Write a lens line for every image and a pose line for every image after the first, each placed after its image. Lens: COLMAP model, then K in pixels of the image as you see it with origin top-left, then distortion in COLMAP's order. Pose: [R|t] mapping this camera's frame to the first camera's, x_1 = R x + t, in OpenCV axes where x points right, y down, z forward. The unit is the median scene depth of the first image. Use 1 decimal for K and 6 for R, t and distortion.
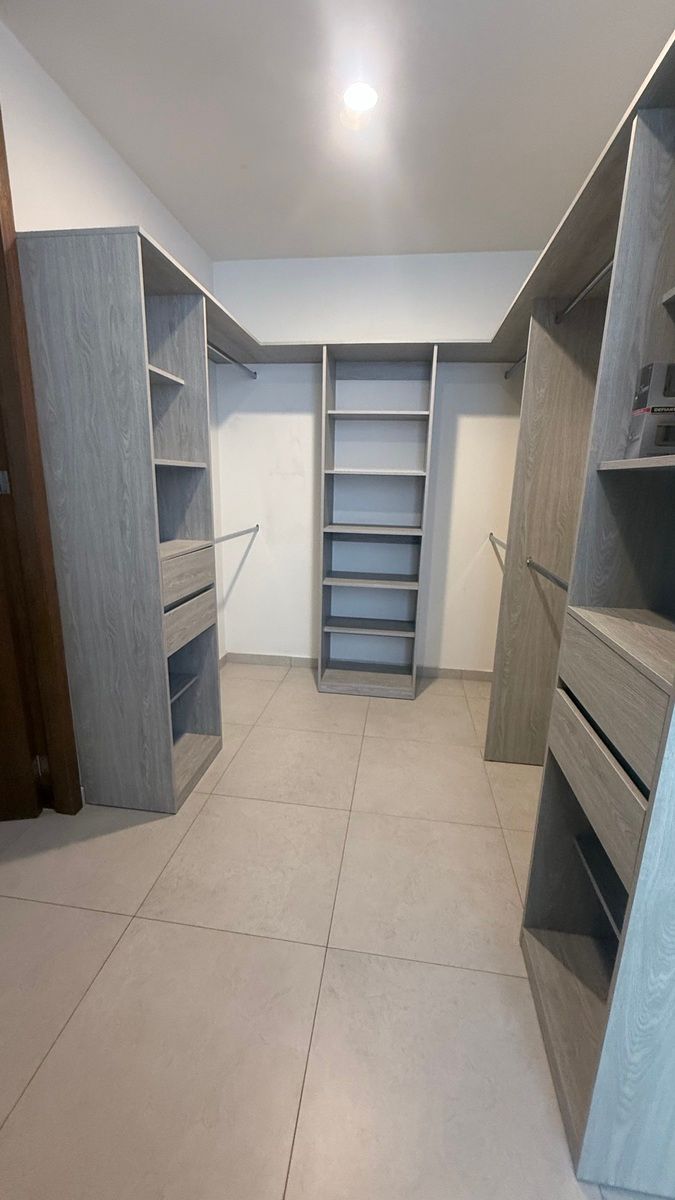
lens RADIAL K [[482.4, 0, 336.6], [0, 482.4, 601.0], [0, 0, 1]] dist [0.002070, 0.000276]
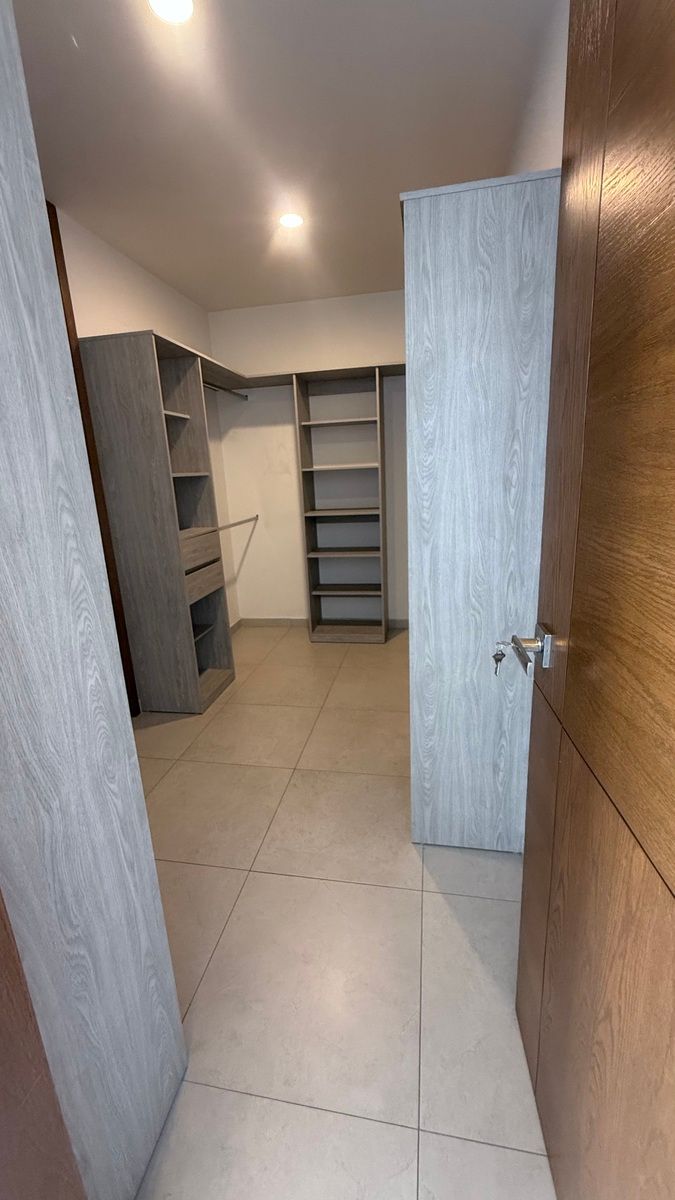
lens RADIAL K [[482.4, 0, 336.9], [0, 482.4, 599.9], [0, 0, 1]] dist [0.002070, 0.000276]
pose [[0.996656, -0.057503, -0.058059, 0.147936], [0.058629, 0.998120, 0.017866, 0.076442], [0.056922, -0.021210, 0.998153, -0.358079]]
